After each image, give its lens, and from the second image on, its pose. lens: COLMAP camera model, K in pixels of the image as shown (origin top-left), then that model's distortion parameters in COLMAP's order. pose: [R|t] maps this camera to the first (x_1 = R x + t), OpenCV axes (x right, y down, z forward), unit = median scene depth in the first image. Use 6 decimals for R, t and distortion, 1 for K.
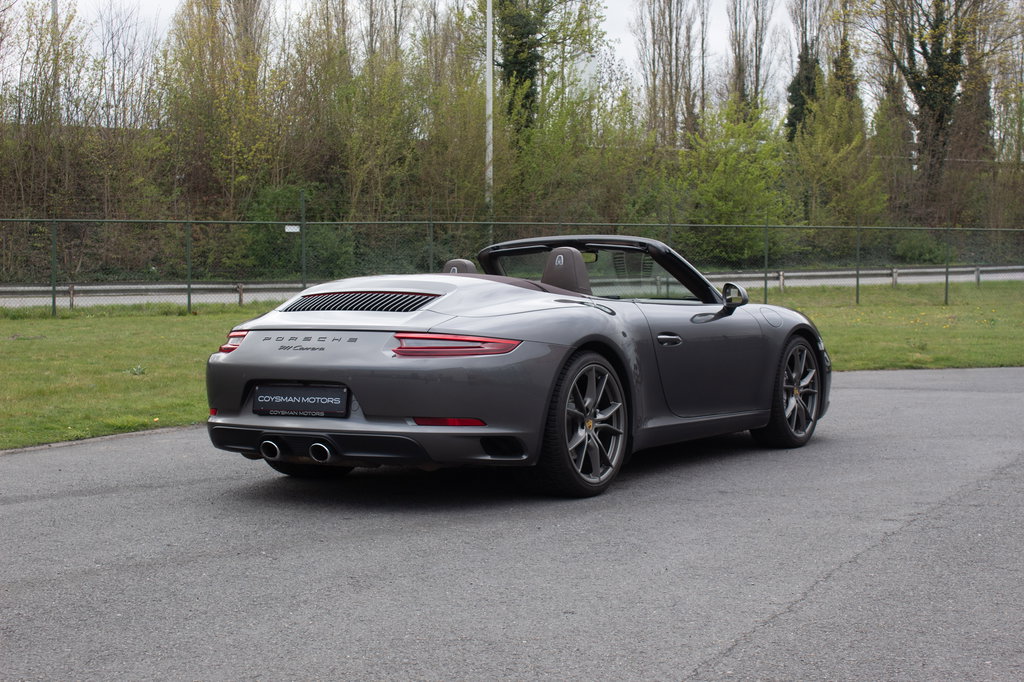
lens RADIAL K [[1700.3, 0, 522.4], [0, 1700.3, 347.9], [0, 0, 1]] dist [0.001590, 0.000000]
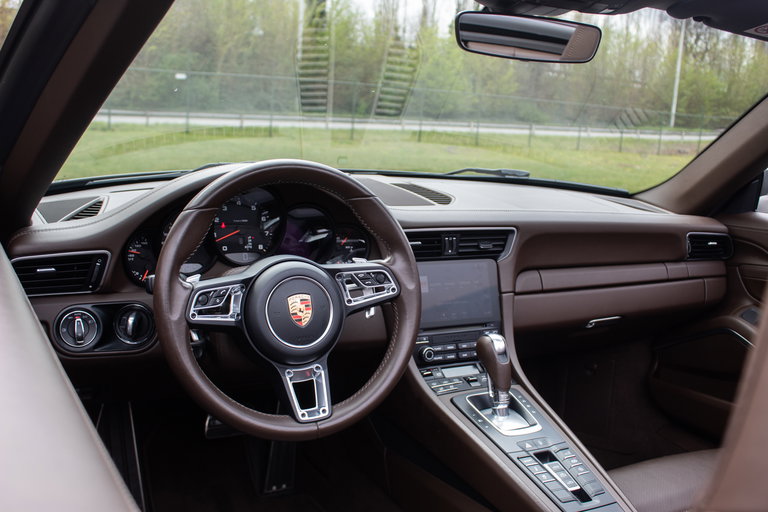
lens RADIAL K [[795.8, 0, 384.8], [0, 795.8, 256.3], [0, 0, 1]] dist [-0.097423, 0.000000]
pose [[0.992030, 0.040132, 0.119436, -0.020745], [-0.055134, 0.990613, 0.125083, -0.005129], [-0.113295, -0.130671, 0.984931, 0.173961]]
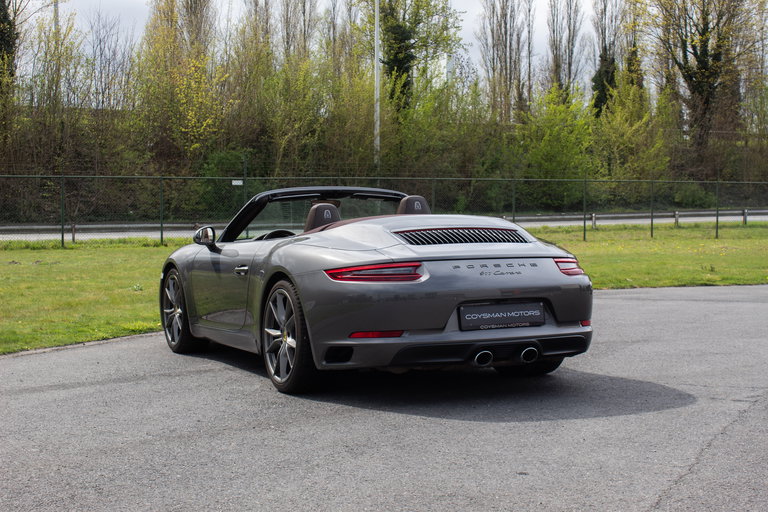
lens RADIAL K [[1244.0, 0, 391.5], [0, 1244.0, 268.5], [0, 0, 1]] dist [-0.004799, 0.000000]
pose [[0.999999, -0.001264, -0.000998, -0.007097], [0.001263, 0.999998, -0.001268, -0.000133], [0.001000, 0.001267, 0.999999, 0.004164]]
